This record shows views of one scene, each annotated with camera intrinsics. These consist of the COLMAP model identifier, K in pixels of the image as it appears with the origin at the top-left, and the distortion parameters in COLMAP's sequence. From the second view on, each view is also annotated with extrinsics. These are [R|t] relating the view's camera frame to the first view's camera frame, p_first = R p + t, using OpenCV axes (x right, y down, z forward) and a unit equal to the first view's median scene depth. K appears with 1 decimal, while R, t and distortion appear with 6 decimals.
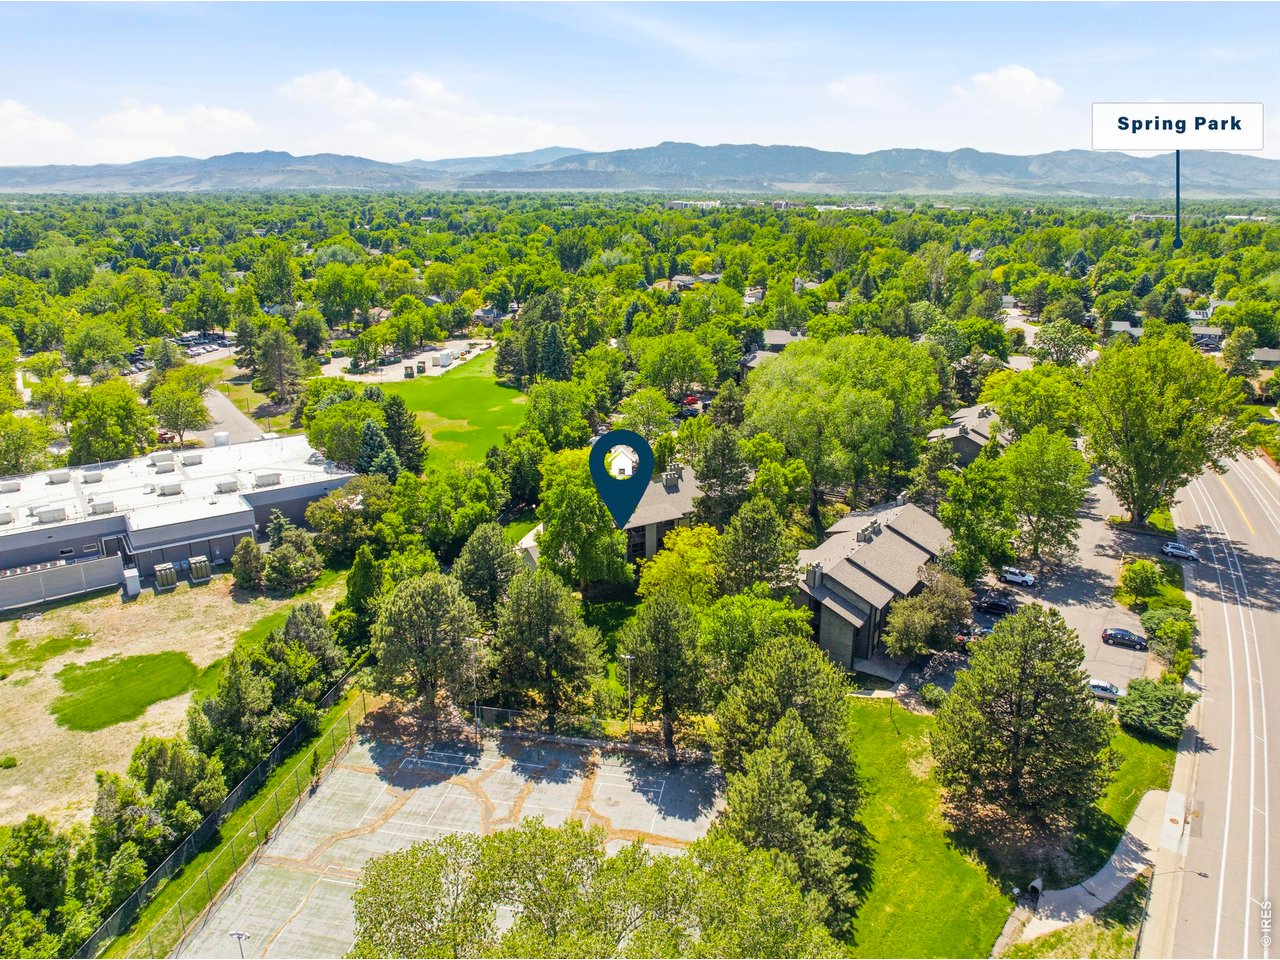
lens RADIAL K [[532.0, 0, 635.3], [0, 532.0, 475.6], [0, 0, 1]] dist [0.004986, -0.000042]
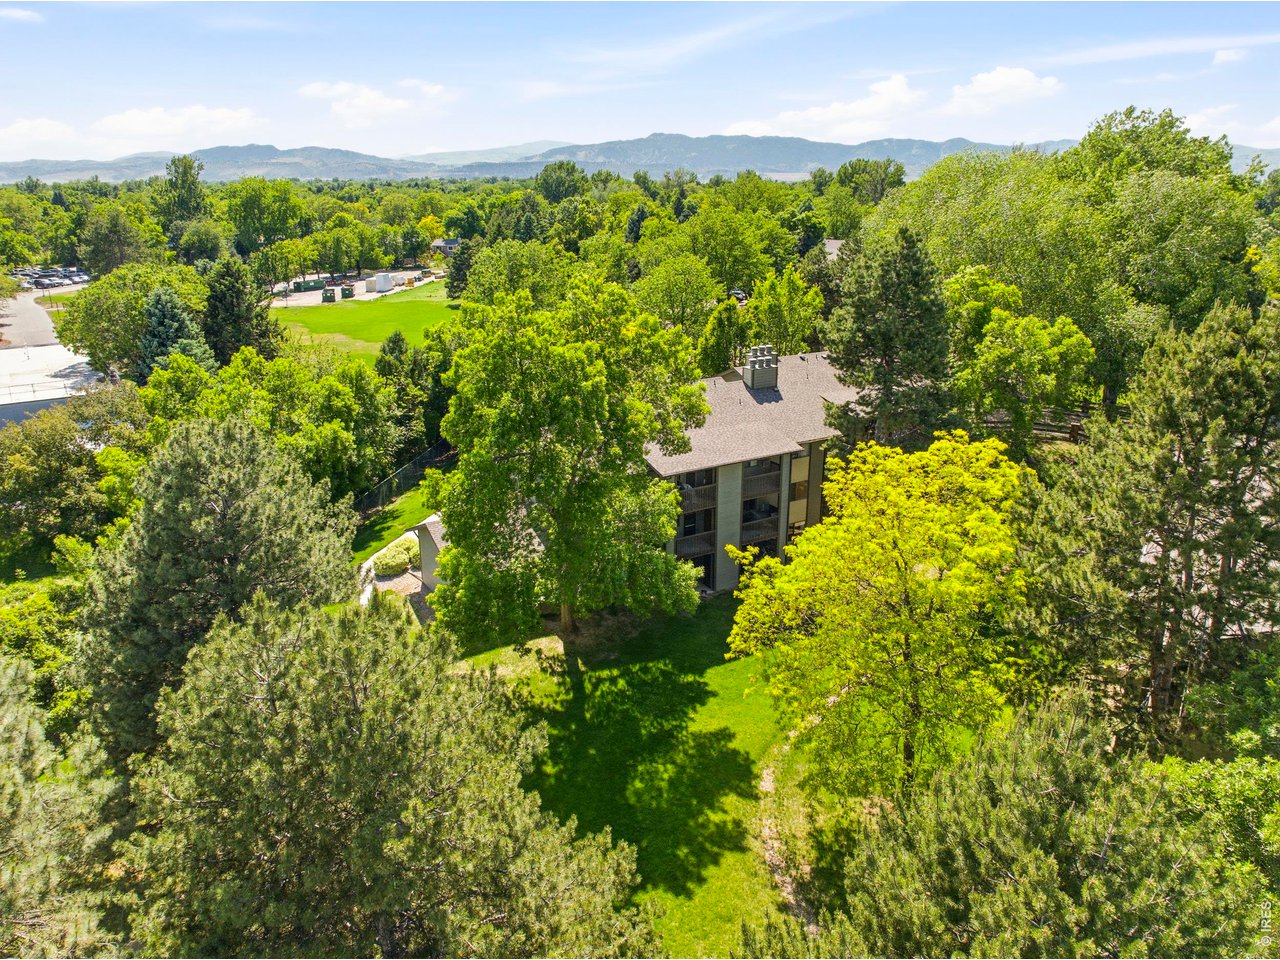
lens RADIAL K [[532.0, 0, 635.3], [0, 532.0, 475.6], [0, 0, 1]] dist [0.004986, -0.000042]
pose [[0.999861, -0.005558, 0.015736, -0.044830], [0.005383, 0.999923, 0.011161, 0.083305], [-0.015797, -0.011075, 0.999814, 0.515999]]
